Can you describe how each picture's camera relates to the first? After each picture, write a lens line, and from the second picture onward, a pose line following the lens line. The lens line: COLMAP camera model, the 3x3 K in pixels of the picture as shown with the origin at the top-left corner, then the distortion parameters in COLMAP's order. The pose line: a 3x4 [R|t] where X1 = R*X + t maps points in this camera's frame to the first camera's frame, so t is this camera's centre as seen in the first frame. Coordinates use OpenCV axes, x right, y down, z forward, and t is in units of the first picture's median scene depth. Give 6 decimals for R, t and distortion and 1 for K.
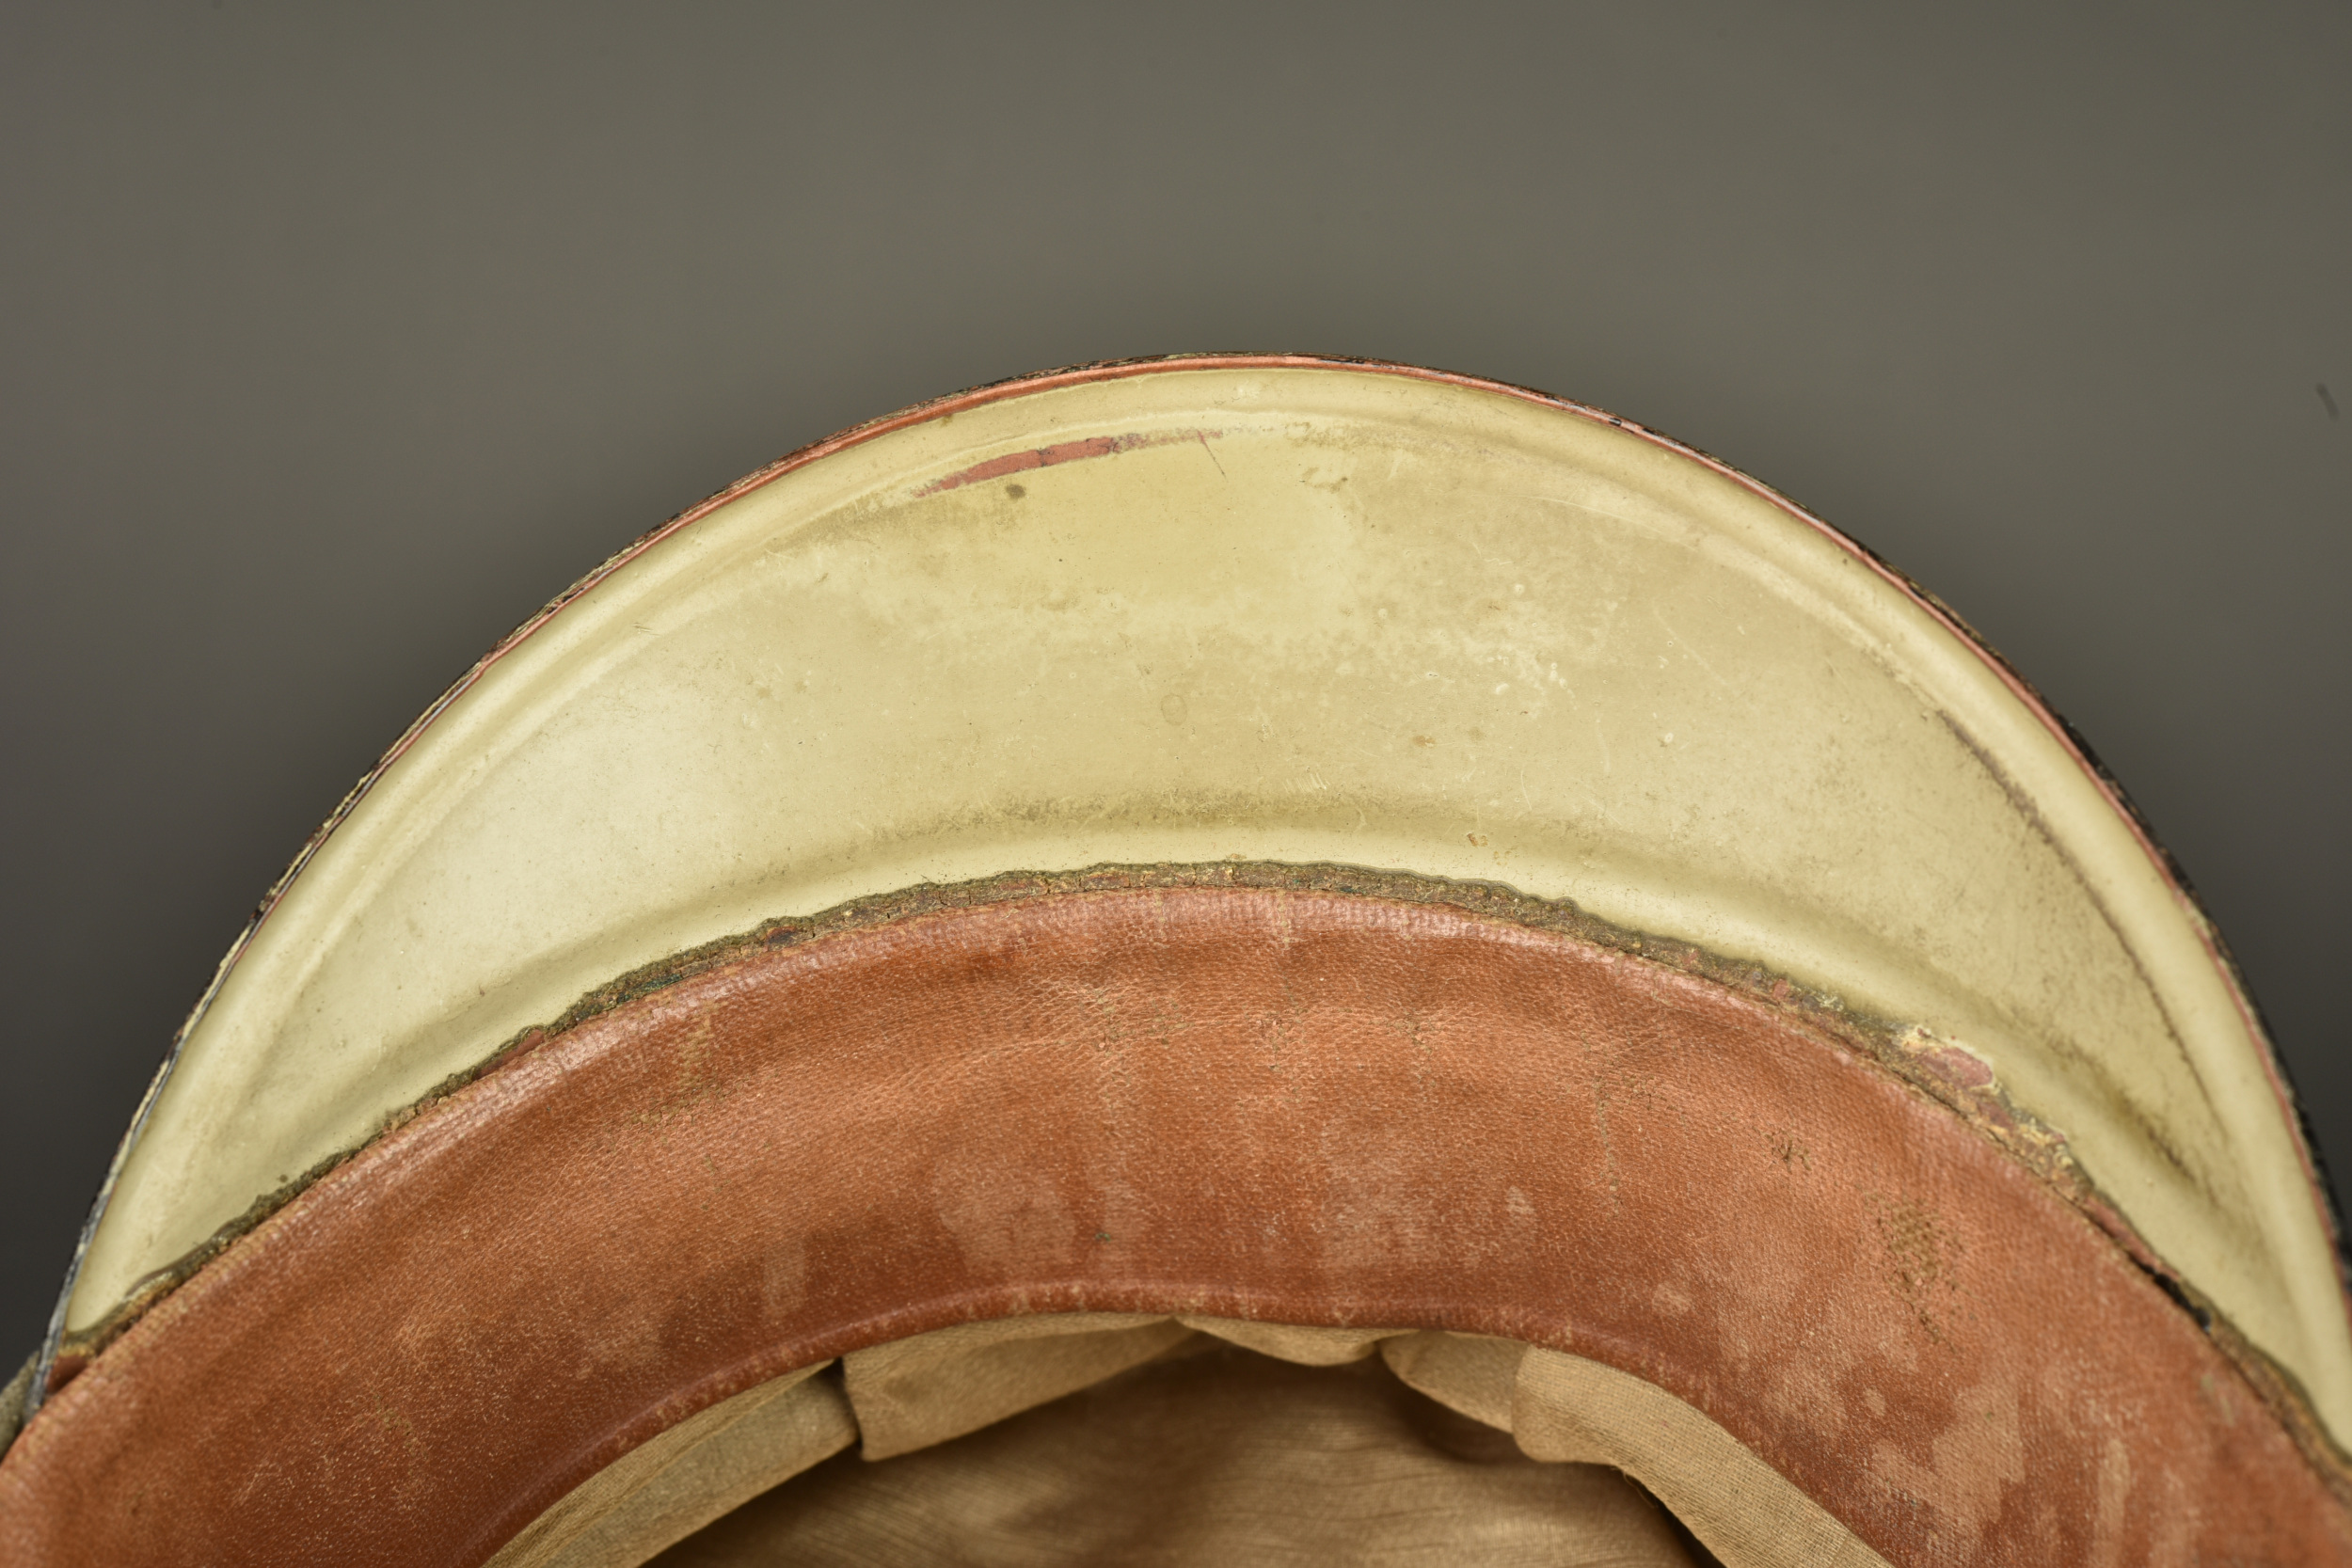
lens RADIAL K [[4051.3, 0, 1176.9], [0, 4051.3, 782.7], [0, 0, 1]] dist [-0.025587, 0.000000]
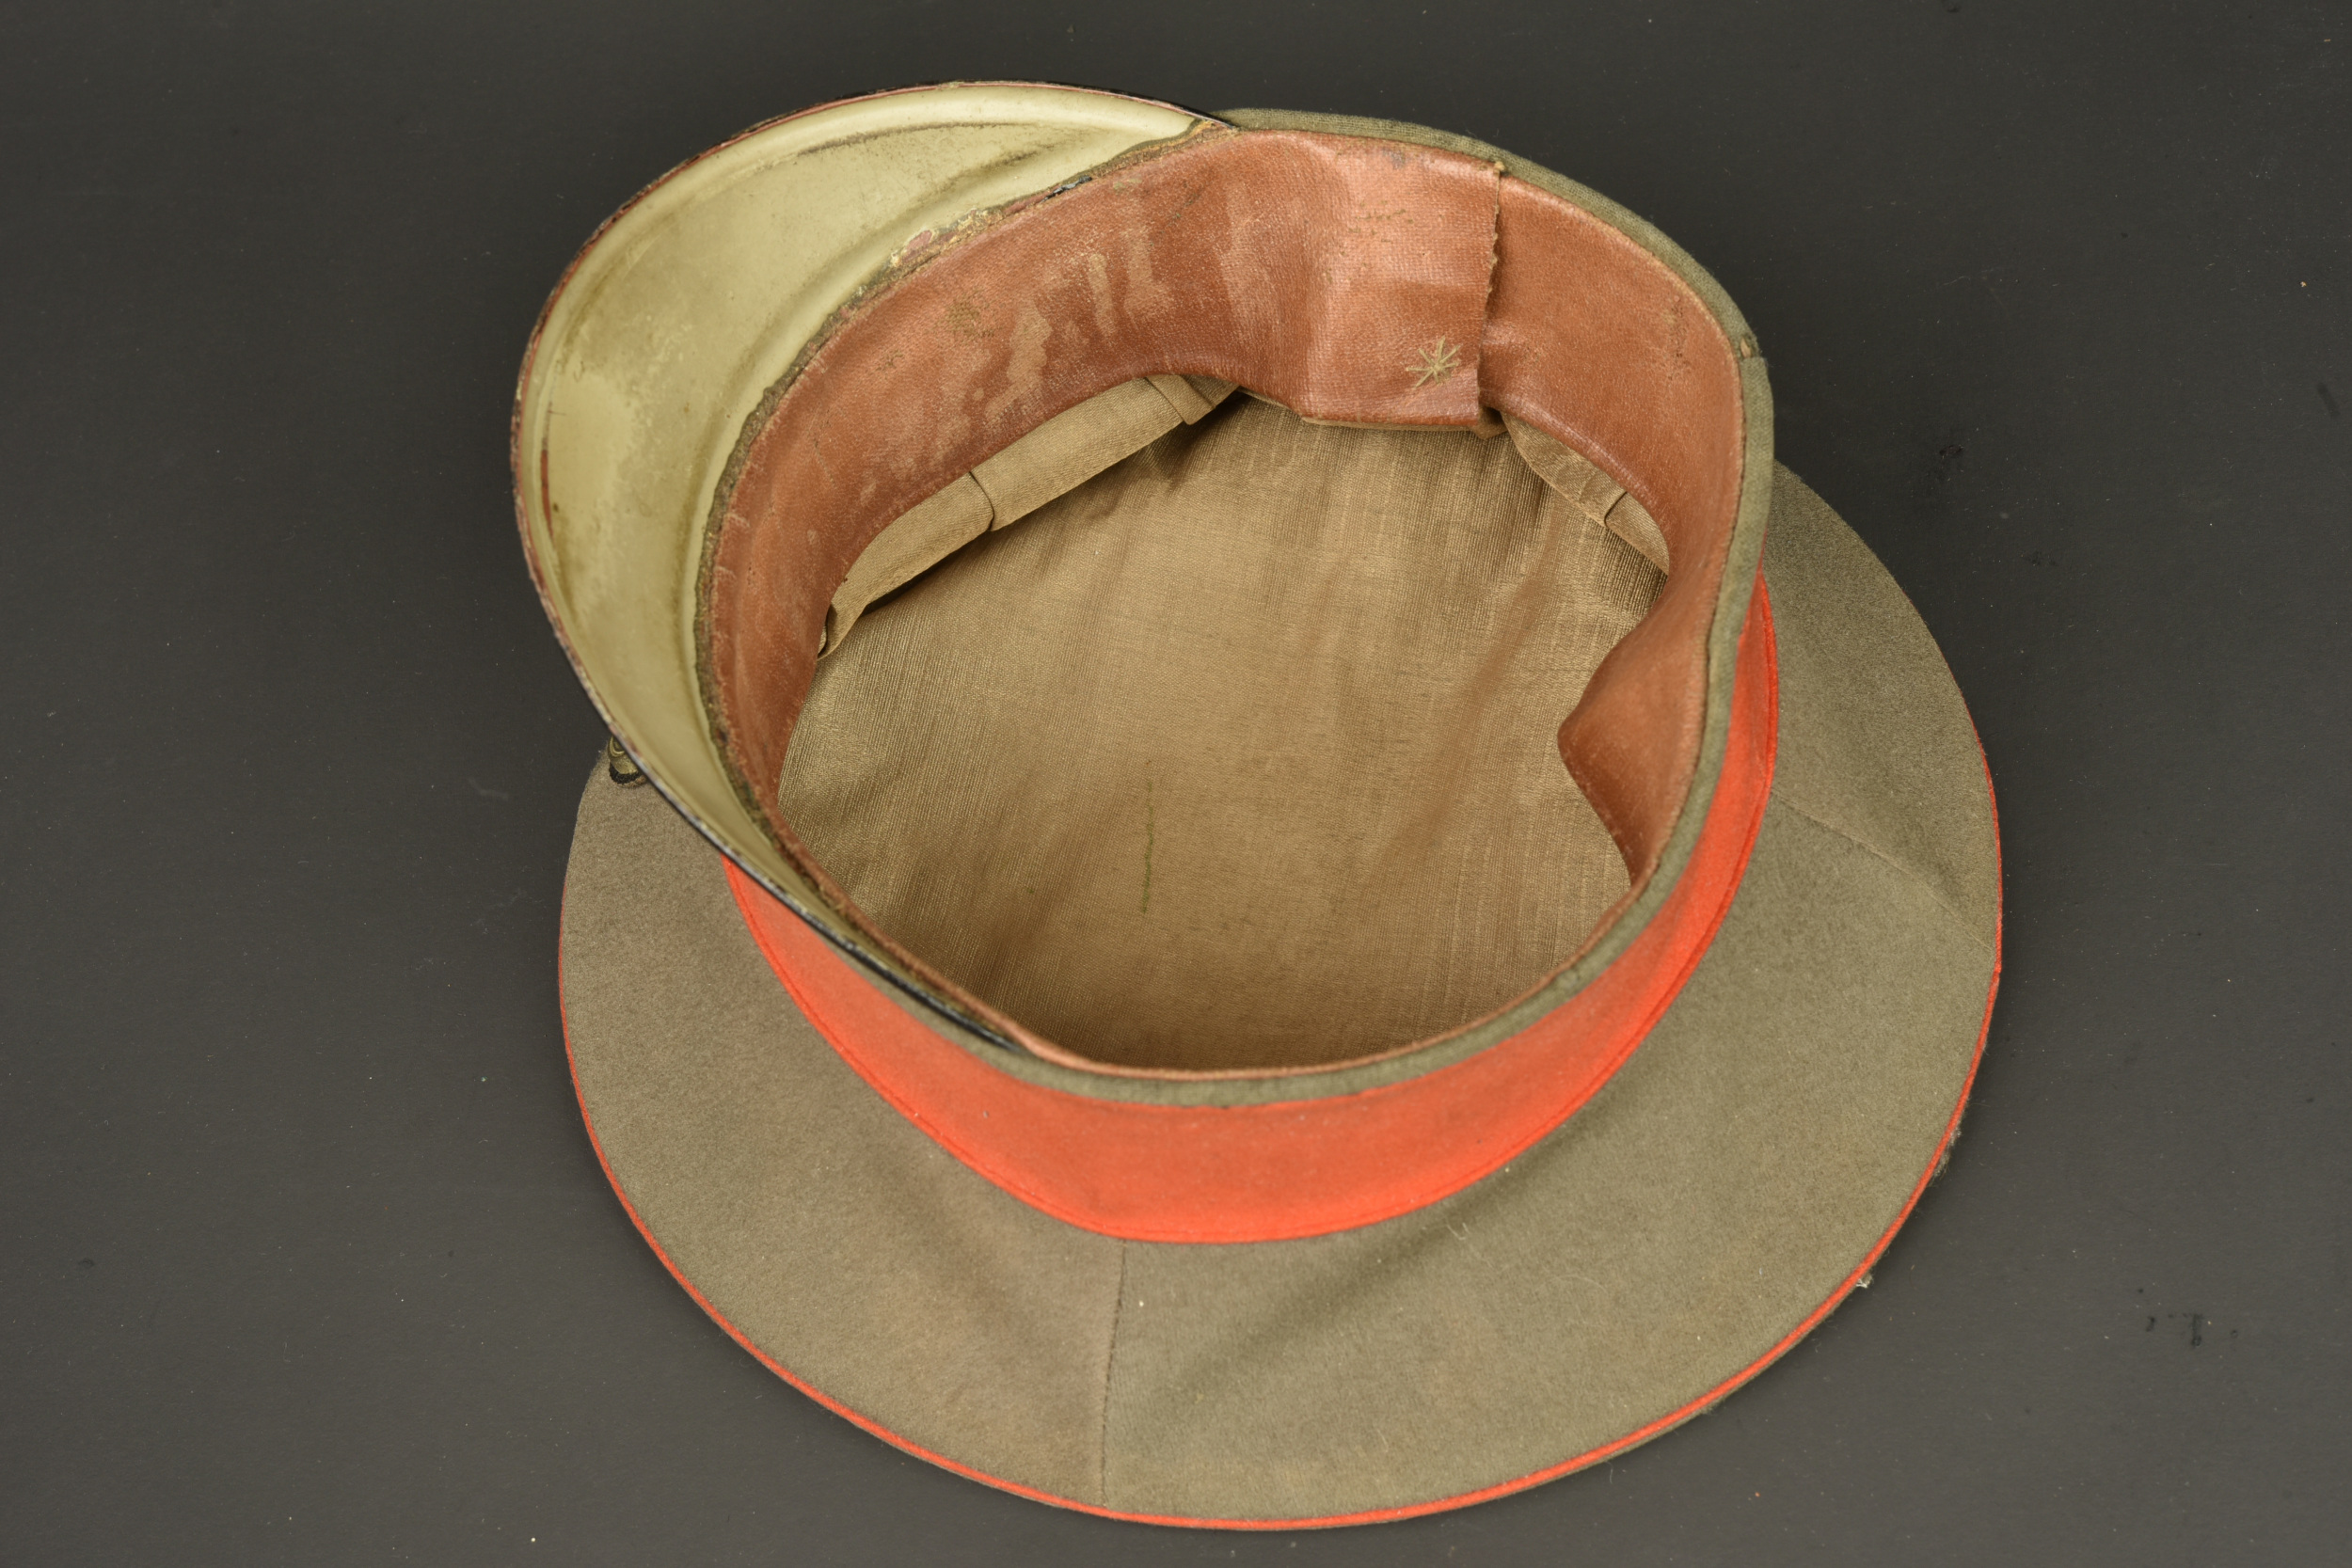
lens RADIAL K [[4051.3, 0, 1176.2], [0, 4051.3, 784.6], [0, 0, 1]] dist [-0.025587, 0.000000]
pose [[0.029933, -0.795880, 0.604714, -1.268106], [0.688683, 0.454896, 0.564611, -0.877703], [-0.724445, 0.399555, 0.561726, -0.148438]]
